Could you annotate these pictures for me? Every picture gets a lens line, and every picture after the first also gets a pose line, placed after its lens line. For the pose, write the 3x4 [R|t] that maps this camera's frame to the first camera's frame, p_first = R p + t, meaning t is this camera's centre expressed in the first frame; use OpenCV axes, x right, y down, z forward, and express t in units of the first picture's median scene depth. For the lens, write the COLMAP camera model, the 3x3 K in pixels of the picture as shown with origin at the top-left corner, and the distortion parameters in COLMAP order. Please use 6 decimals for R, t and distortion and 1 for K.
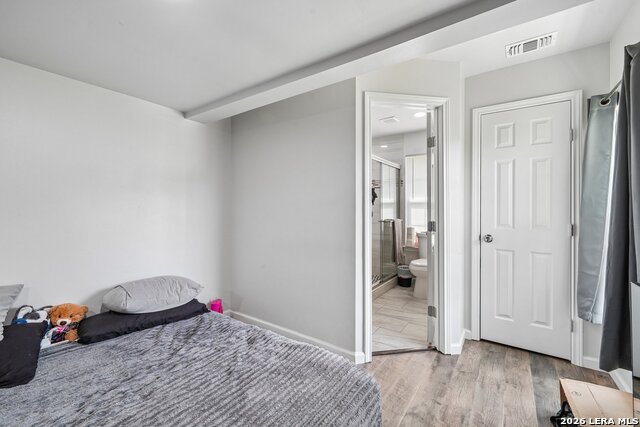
lens RADIAL K [[266.6, 0, 320.0], [0, 266.6, 213.5], [0, 0, 1]] dist [-0.000968, -0.000121]
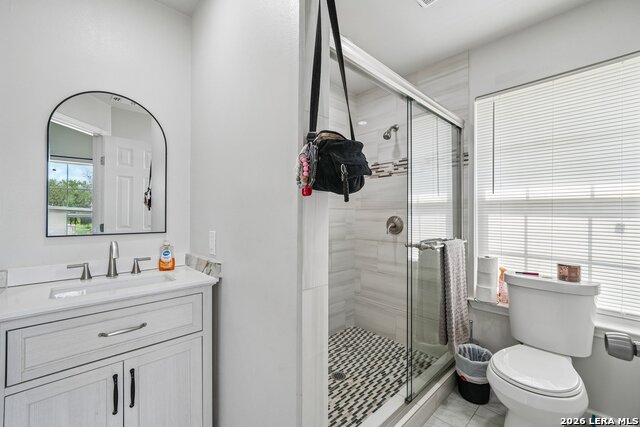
lens RADIAL K [[266.6, 0, 320.0], [0, 266.6, 213.5], [0, 0, 1]] dist [-0.000968, -0.000121]
pose [[0.979973, 0.008465, -0.198952, 0.159380], [-0.011660, 0.999821, -0.014895, -0.011263], [0.198790, 0.016917, 0.979896, 0.523339]]
